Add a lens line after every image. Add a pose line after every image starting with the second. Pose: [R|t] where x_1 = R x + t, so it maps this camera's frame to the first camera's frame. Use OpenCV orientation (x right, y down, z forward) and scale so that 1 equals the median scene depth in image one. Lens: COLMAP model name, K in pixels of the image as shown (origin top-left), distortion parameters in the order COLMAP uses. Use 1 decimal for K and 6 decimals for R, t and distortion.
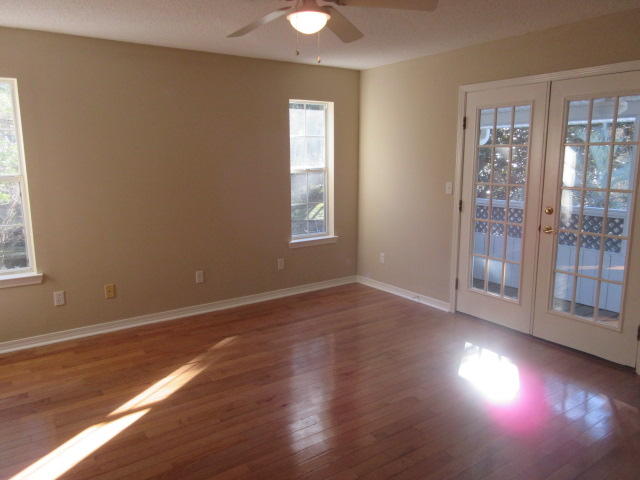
lens RADIAL K [[481.2, 0, 319.4], [0, 481.2, 236.8], [0, 0, 1]] dist [0.009257, 0.005322]
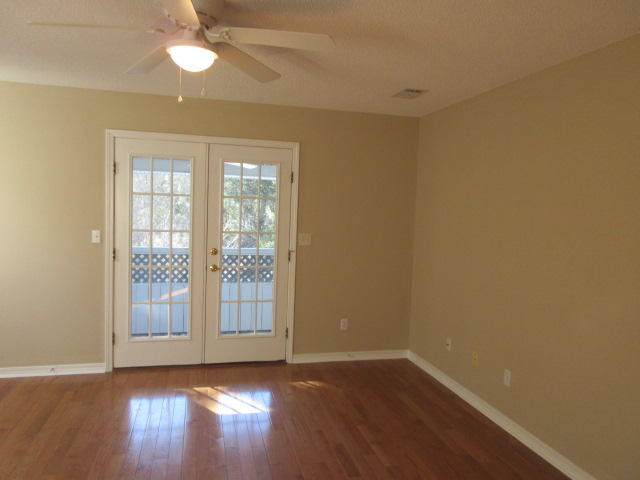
lens RADIAL K [[481.2, 0, 319.4], [0, 481.2, 236.8], [0, 0, 1]] dist [0.009257, 0.005322]
pose [[0.367662, -0.055531, 0.928300, -0.435670], [0.121086, 0.992576, 0.011419, -0.061685], [-0.922043, 0.108206, 0.371656, 0.276907]]
